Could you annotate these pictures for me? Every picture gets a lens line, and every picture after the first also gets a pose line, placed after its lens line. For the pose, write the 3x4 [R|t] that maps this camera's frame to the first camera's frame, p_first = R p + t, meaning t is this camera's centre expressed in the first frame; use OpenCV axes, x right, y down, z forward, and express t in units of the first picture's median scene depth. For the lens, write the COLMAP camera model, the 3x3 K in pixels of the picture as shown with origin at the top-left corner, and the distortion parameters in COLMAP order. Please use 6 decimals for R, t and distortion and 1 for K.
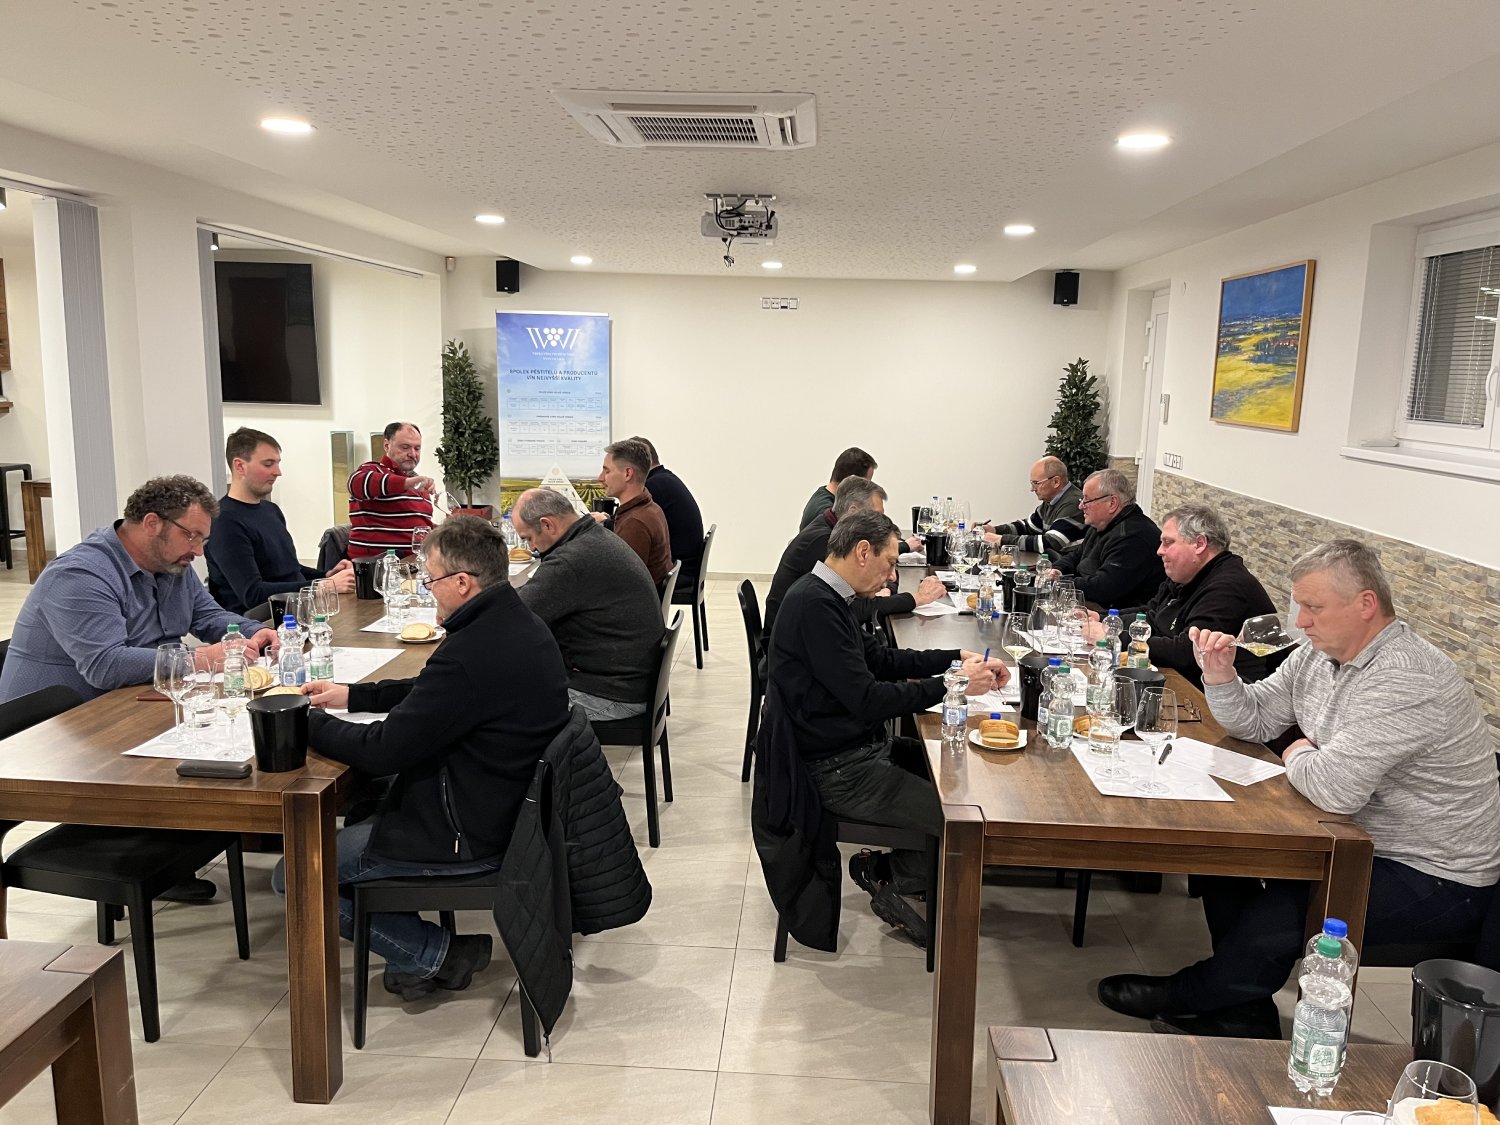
lens RADIAL K [[1127.8, 0, 750.4], [0, 1127.8, 561.1], [0, 0, 1]] dist [0.055582, -0.074208]
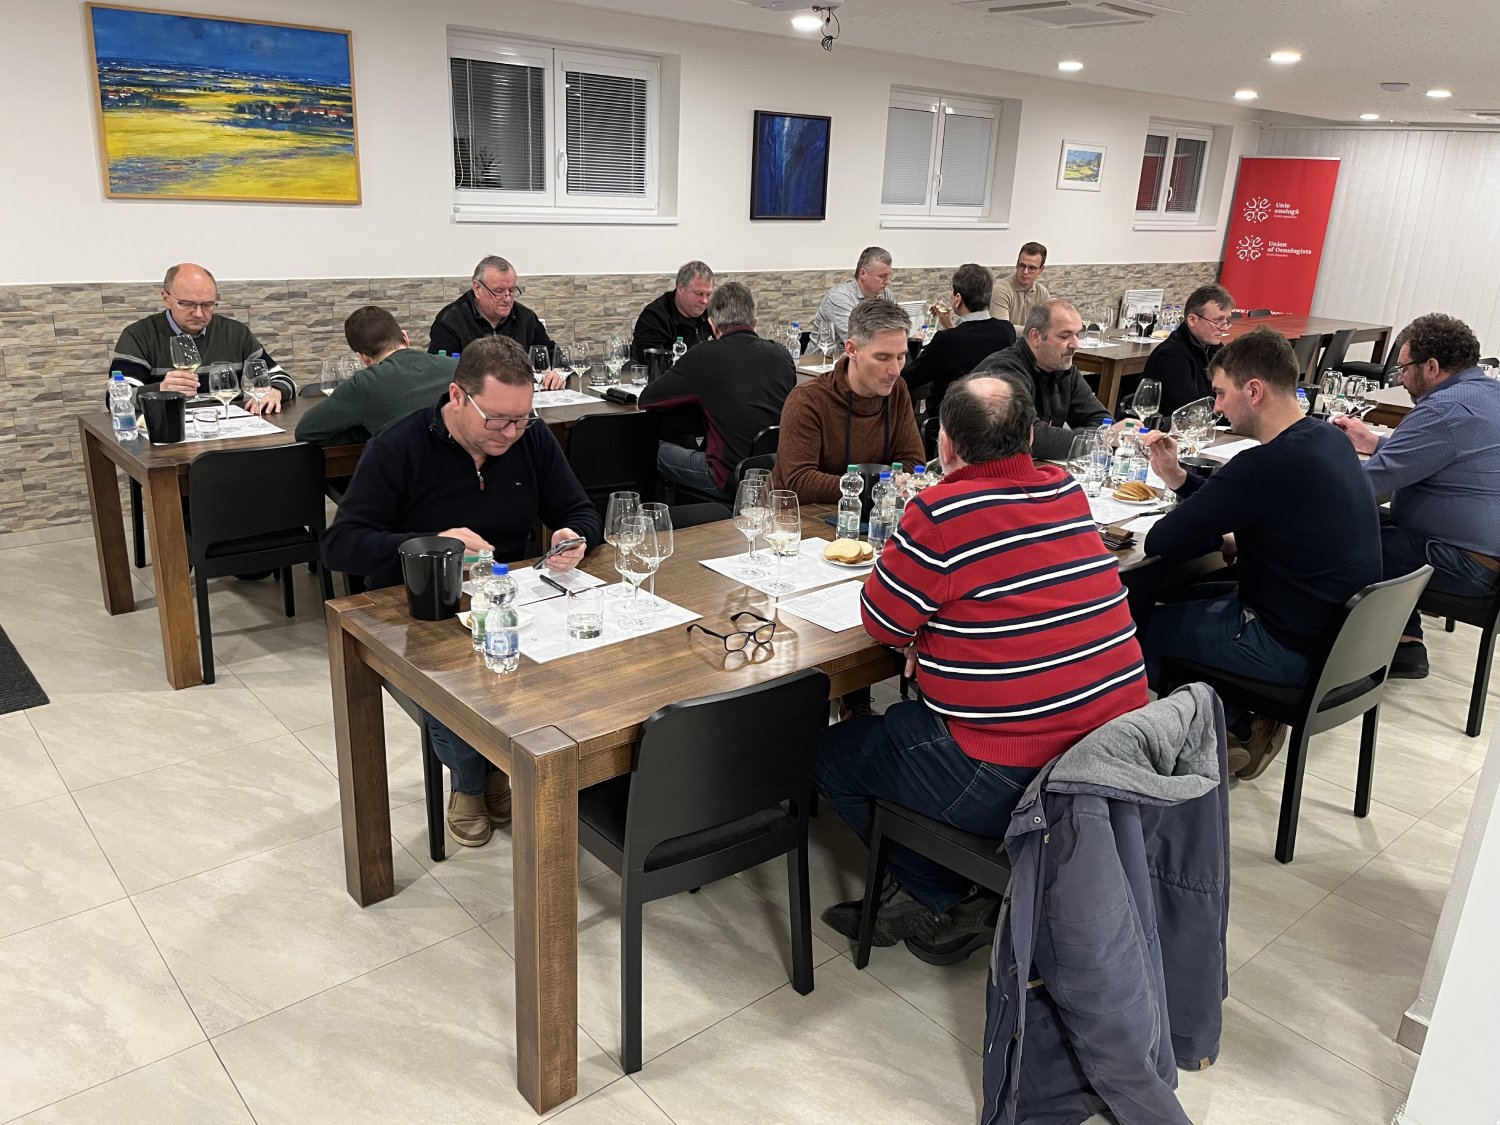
lens RADIAL K [[1127.8, 0, 754.9], [0, 1127.8, 569.7], [0, 0, 1]] dist [0.055582, -0.074208]
pose [[-0.692424, -0.289061, 0.661054, -0.556818], [0.059771, 0.890102, 0.451825, -0.258780], [-0.719011, 0.352366, -0.599050, 1.443722]]
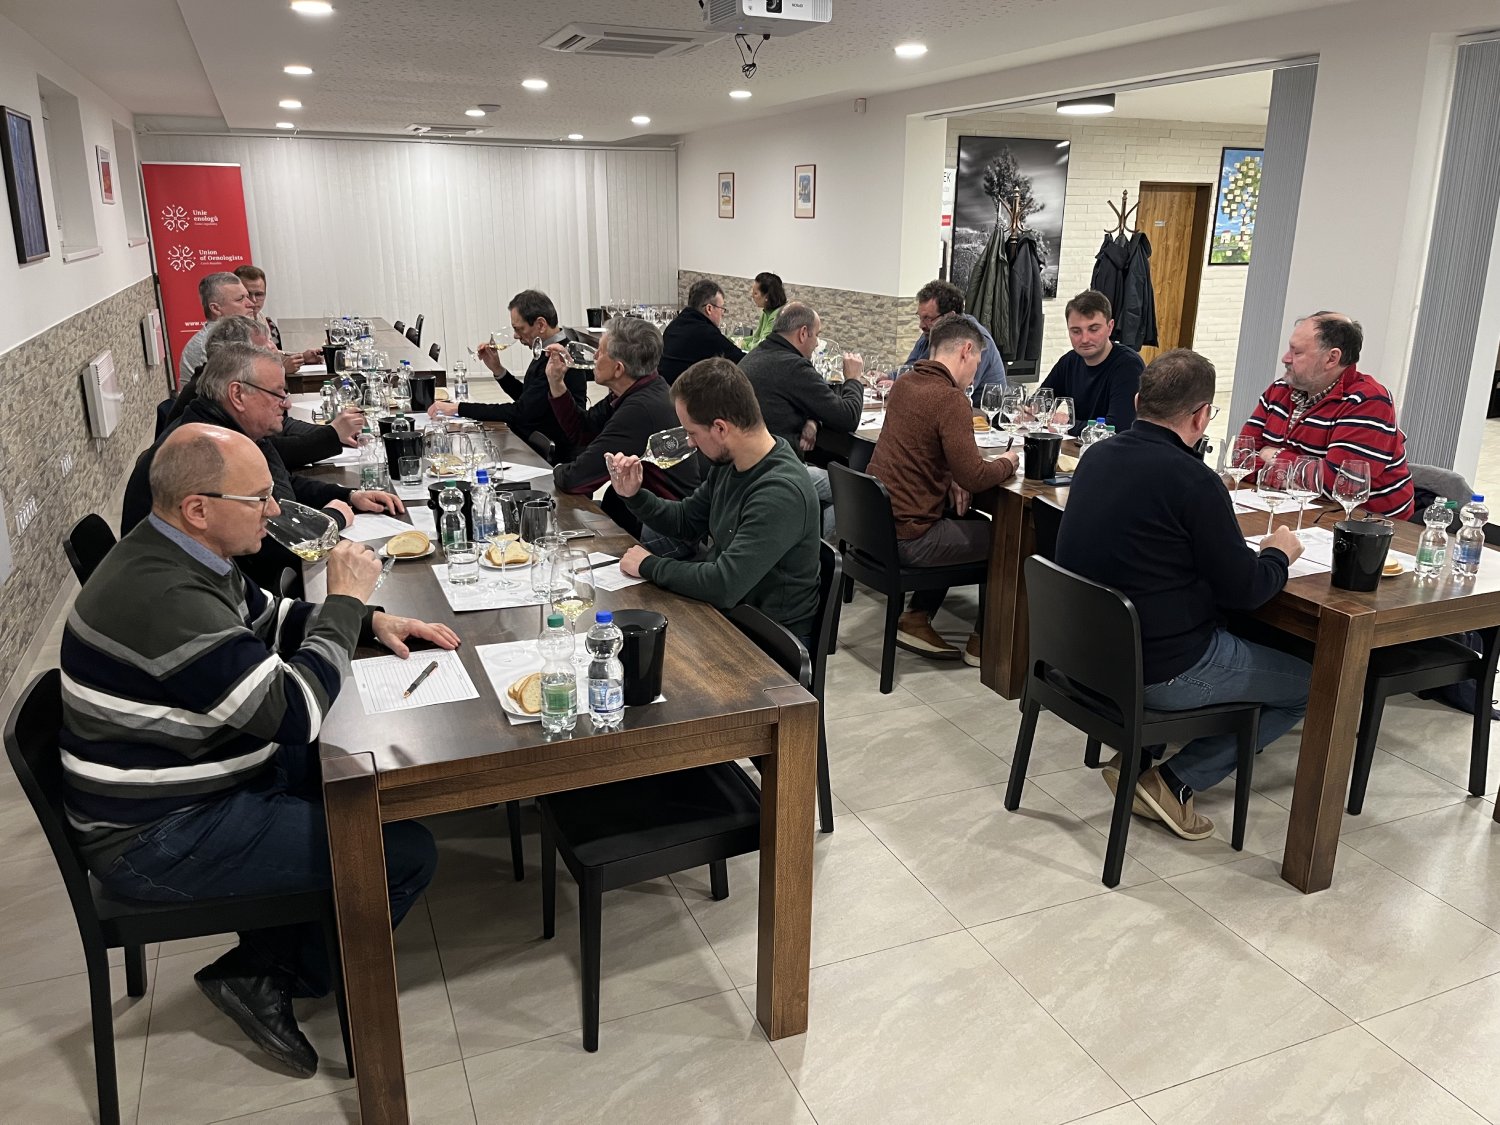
lens RADIAL K [[1127.8, 0, 745.7], [0, 1127.8, 562.4], [0, 0, 1]] dist [0.055582, -0.074208]
pose [[-0.903985, 0.092776, -0.417377, 0.313683], [-0.102228, 0.900963, 0.421682, -0.250644], [0.415163, 0.423862, -0.804973, 1.576634]]
